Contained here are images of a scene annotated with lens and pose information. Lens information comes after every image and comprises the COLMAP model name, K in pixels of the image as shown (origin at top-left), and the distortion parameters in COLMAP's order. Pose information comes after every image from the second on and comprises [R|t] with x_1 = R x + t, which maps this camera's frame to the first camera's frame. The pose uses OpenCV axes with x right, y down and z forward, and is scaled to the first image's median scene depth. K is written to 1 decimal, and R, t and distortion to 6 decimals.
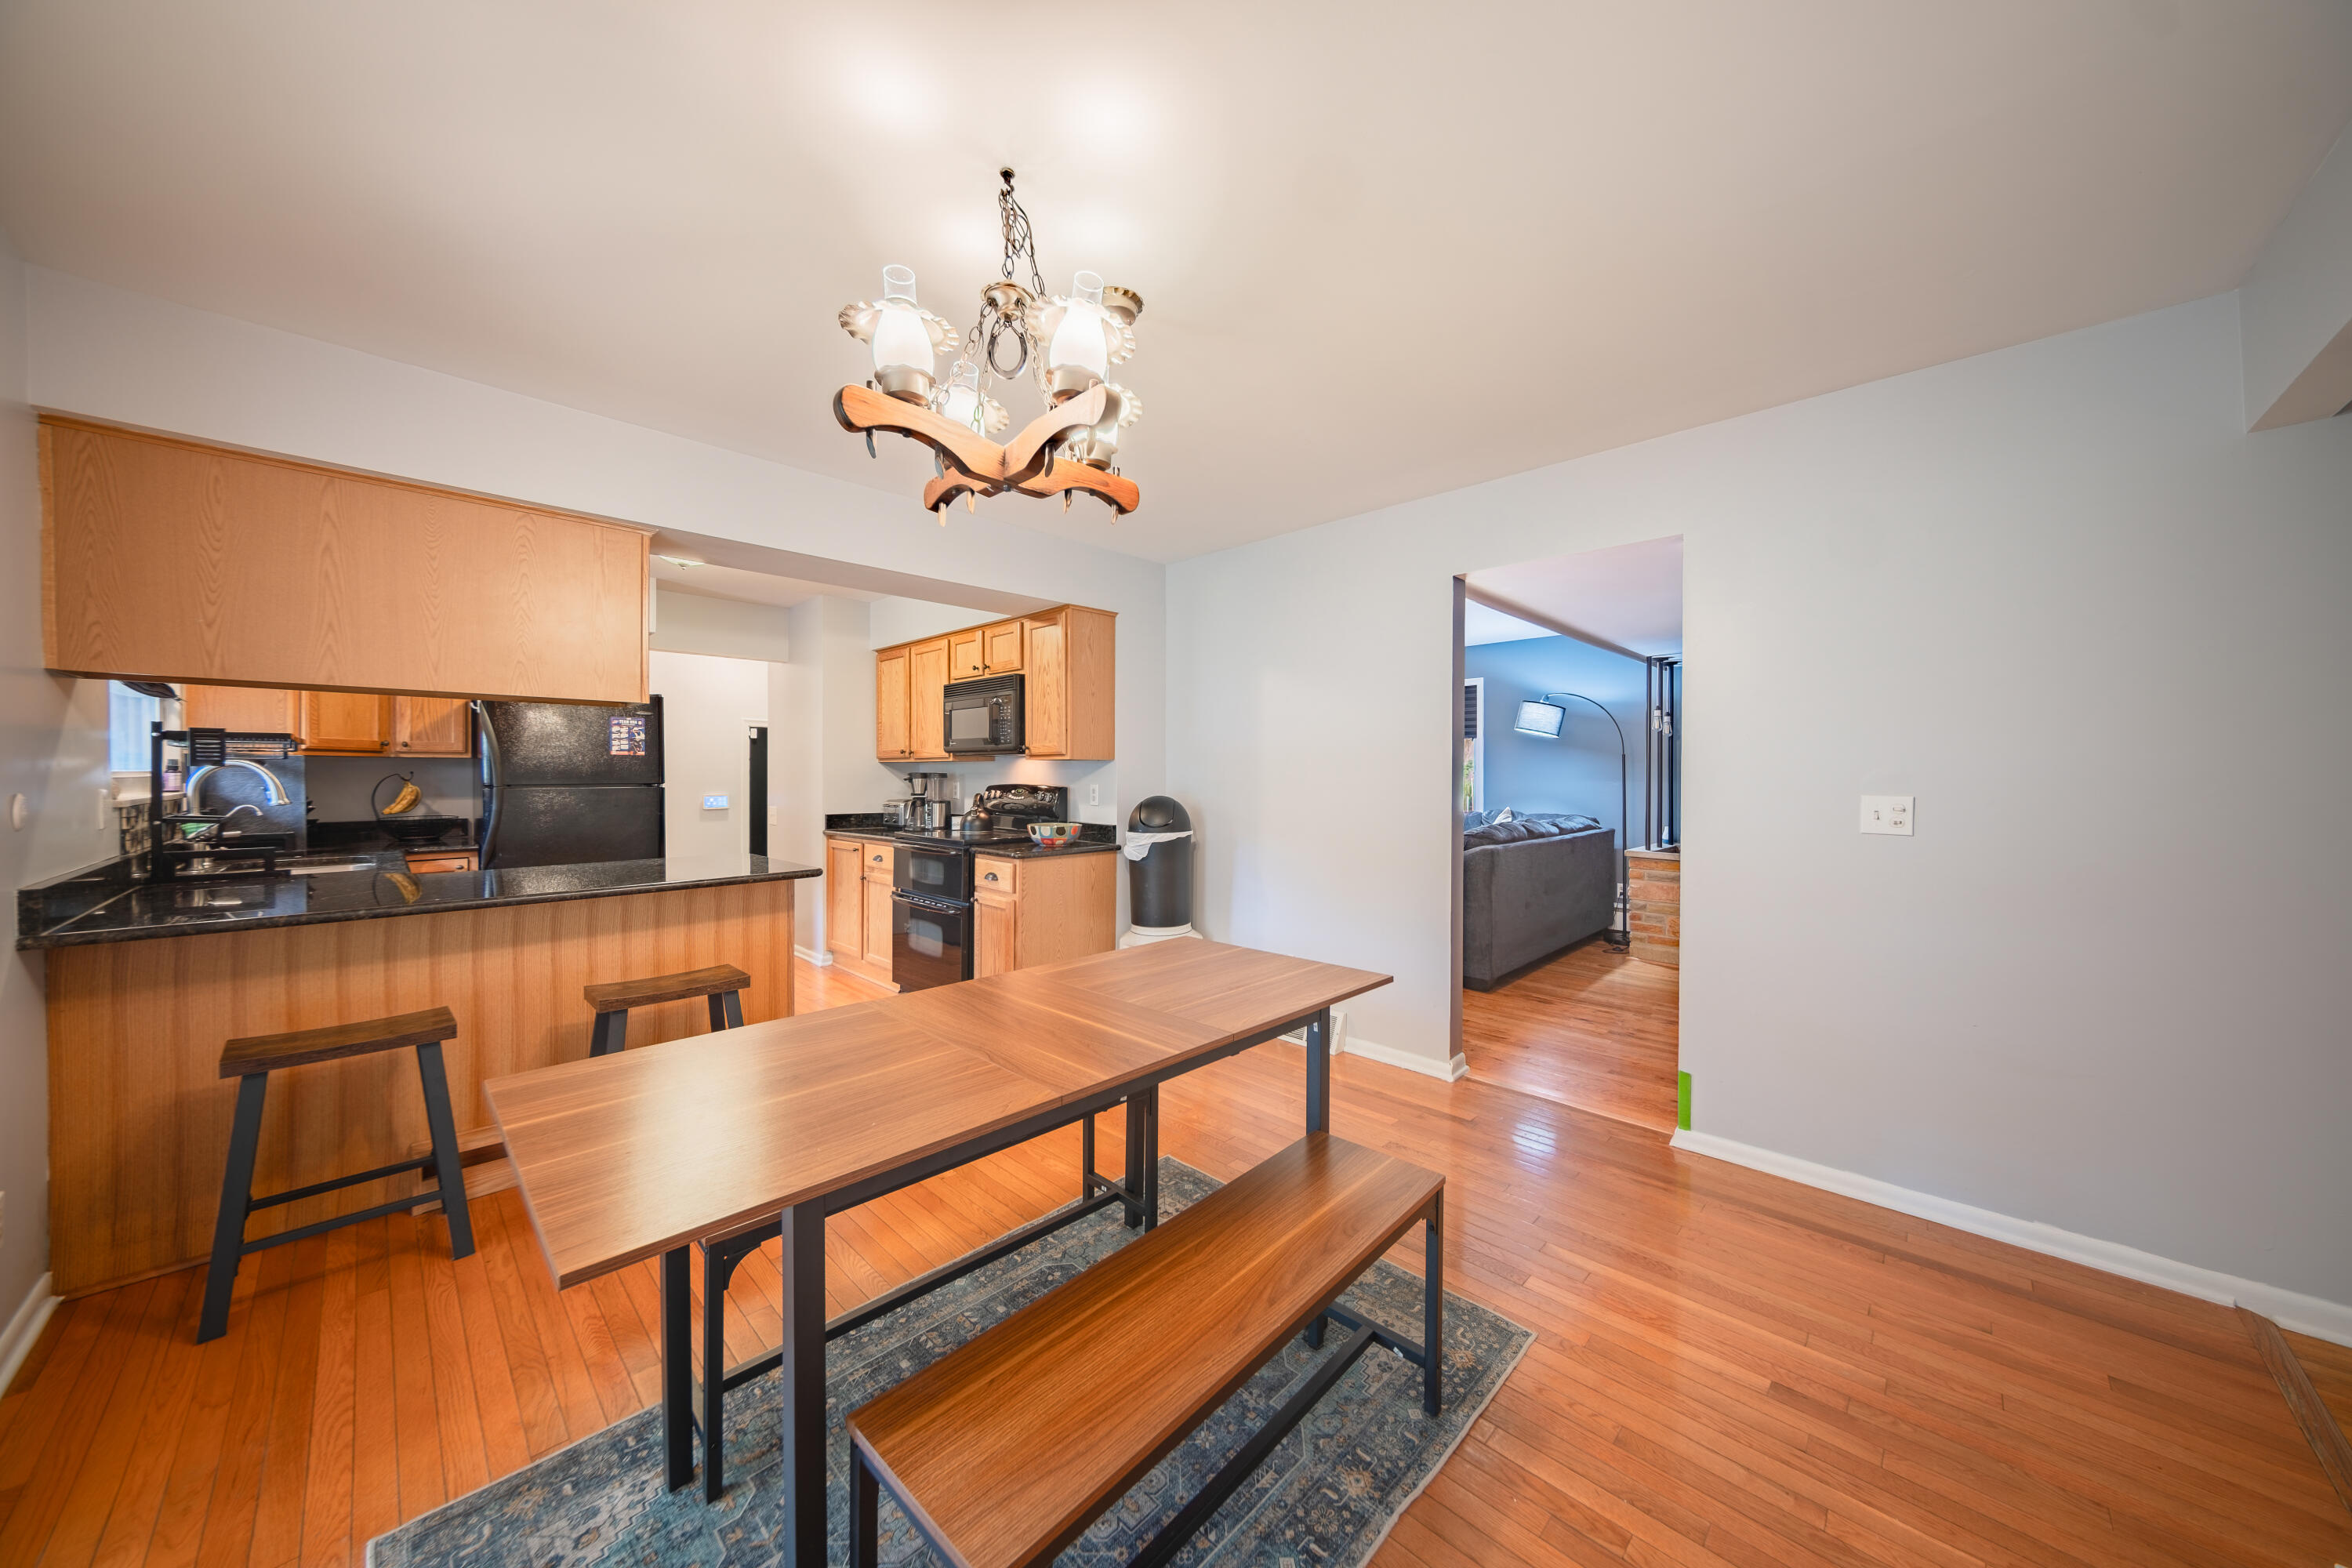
lens RADIAL K [[788.4, 0, 1186.2], [0, 788.4, 780.0], [0, 0, 1]] dist [-0.001682, -0.000457]
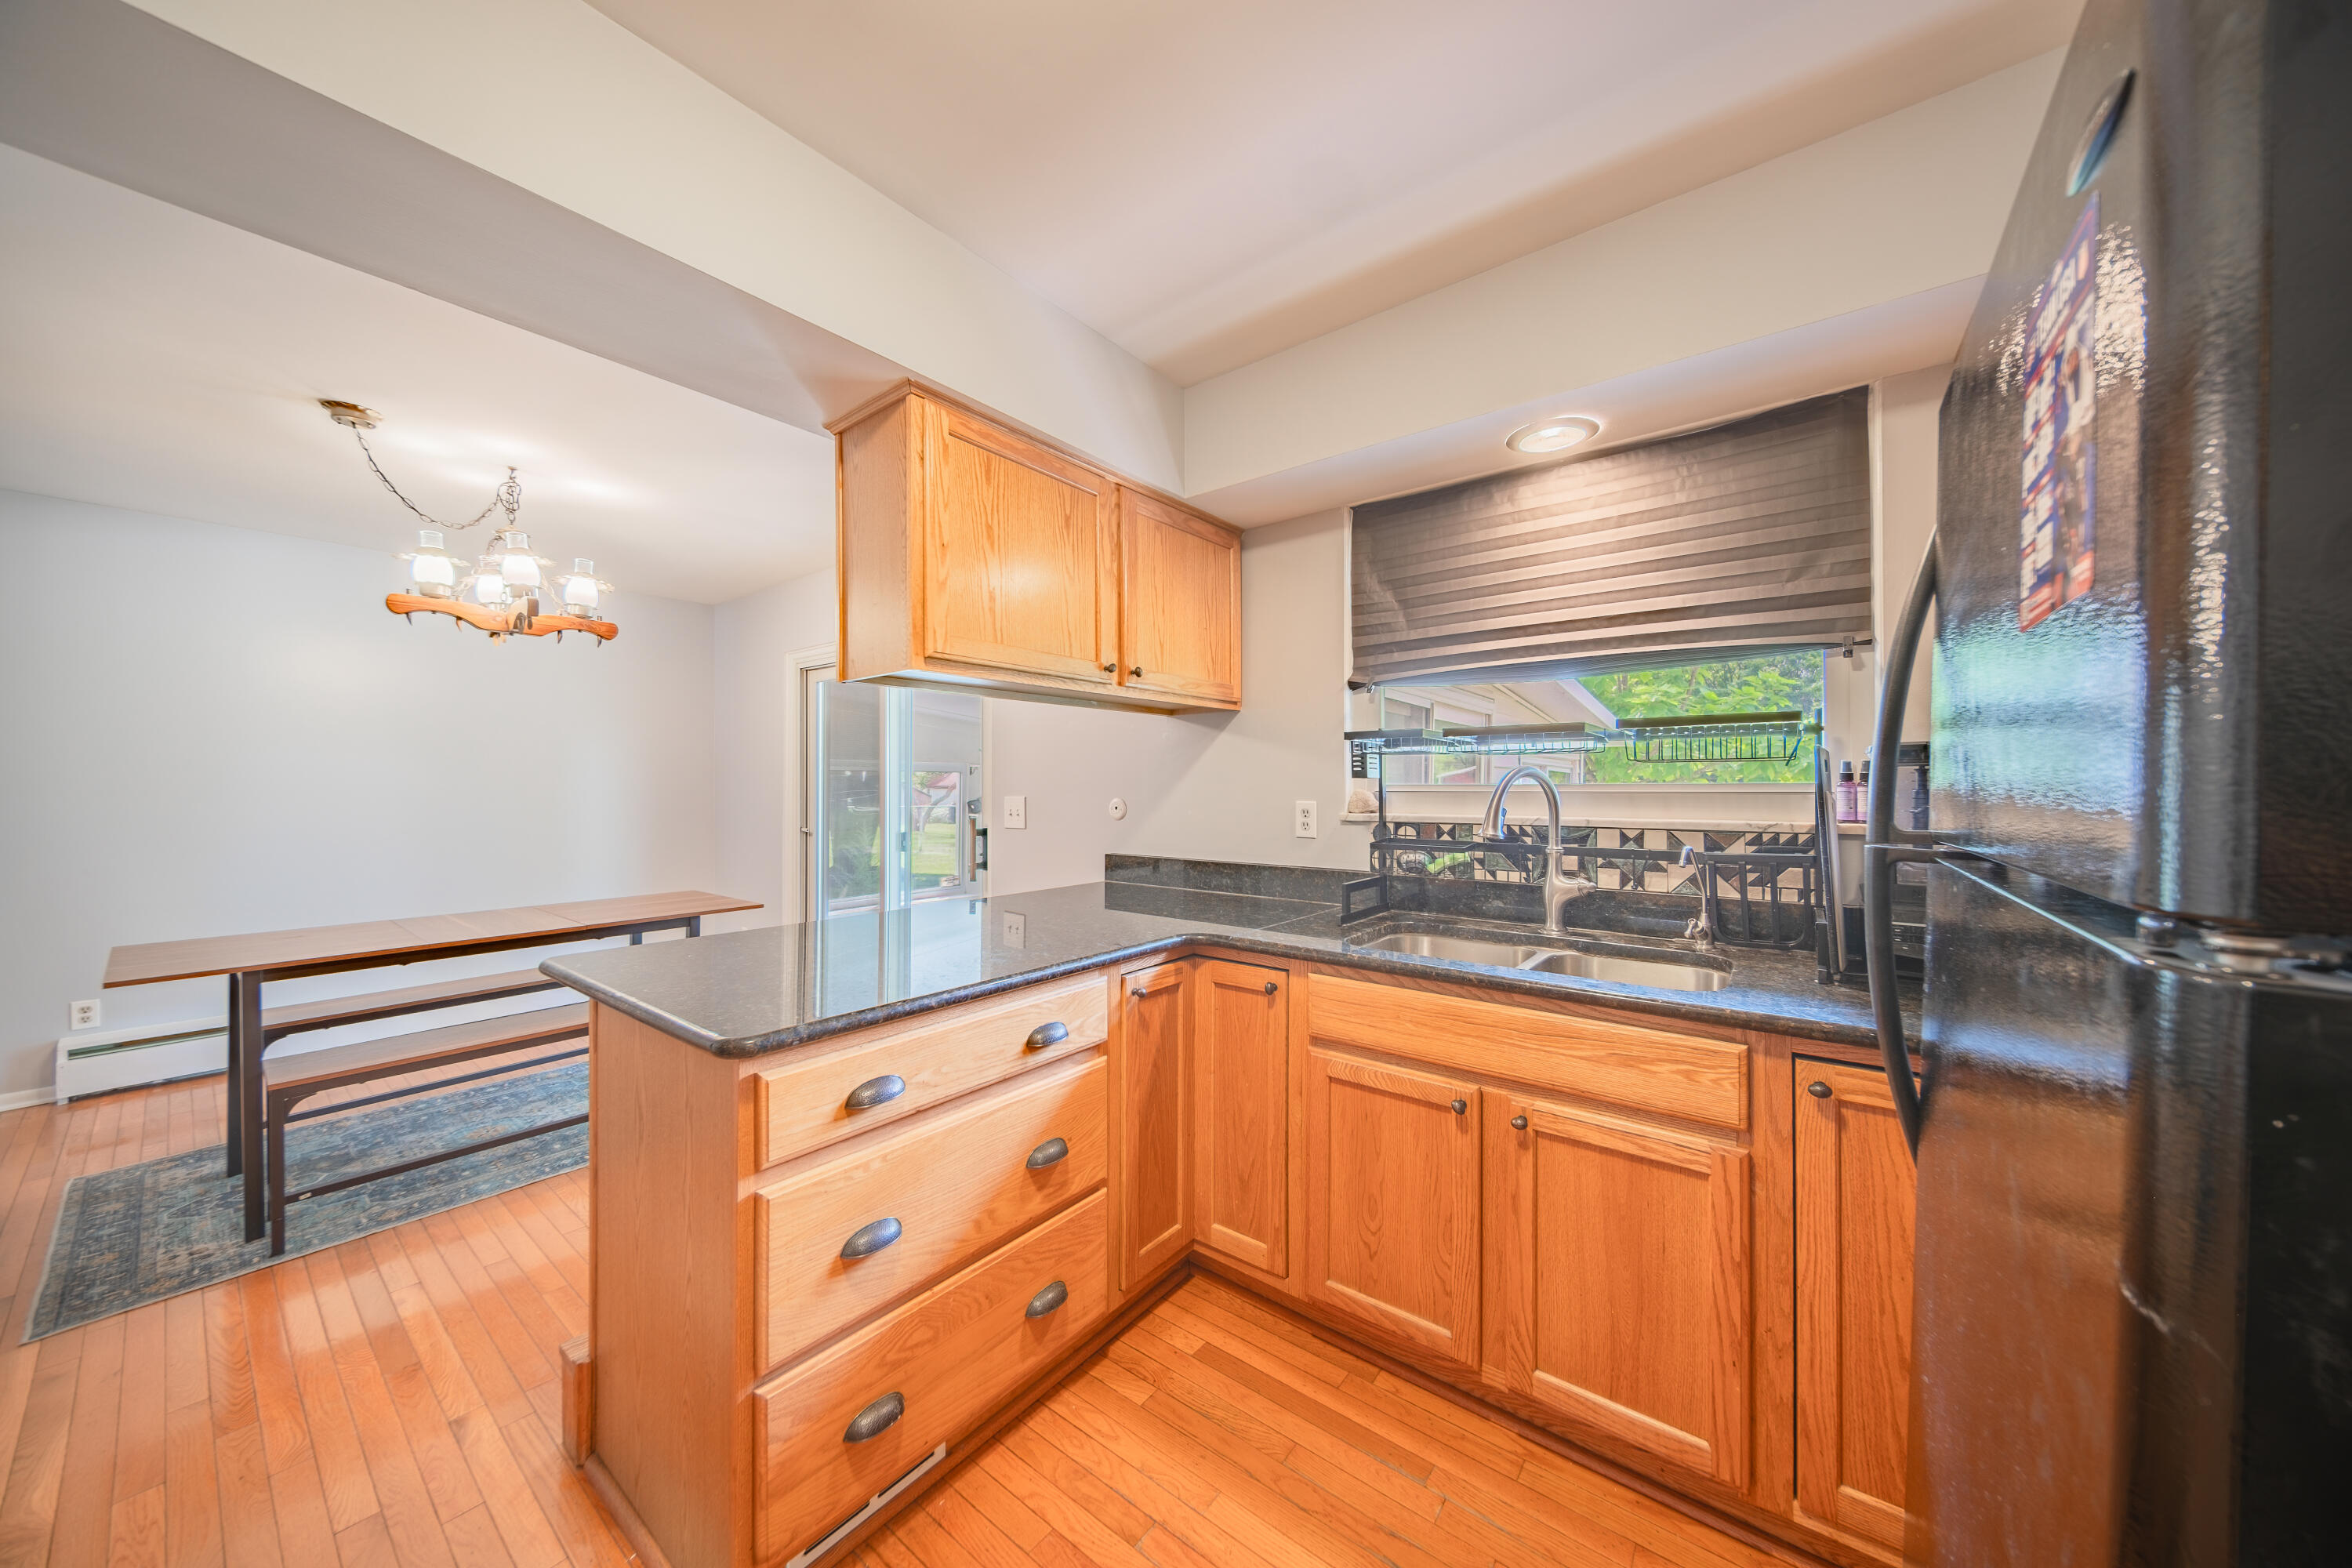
lens RADIAL K [[788.4, 0, 1186.2], [0, 788.4, 780.0], [0, 0, 1]] dist [-0.001682, -0.000457]
pose [[-0.993879, -0.001325, -0.110467, -0.620128], [-0.001610, 0.999996, 0.002493, -0.011106], [0.110464, 0.002655, -0.993877, 1.168109]]
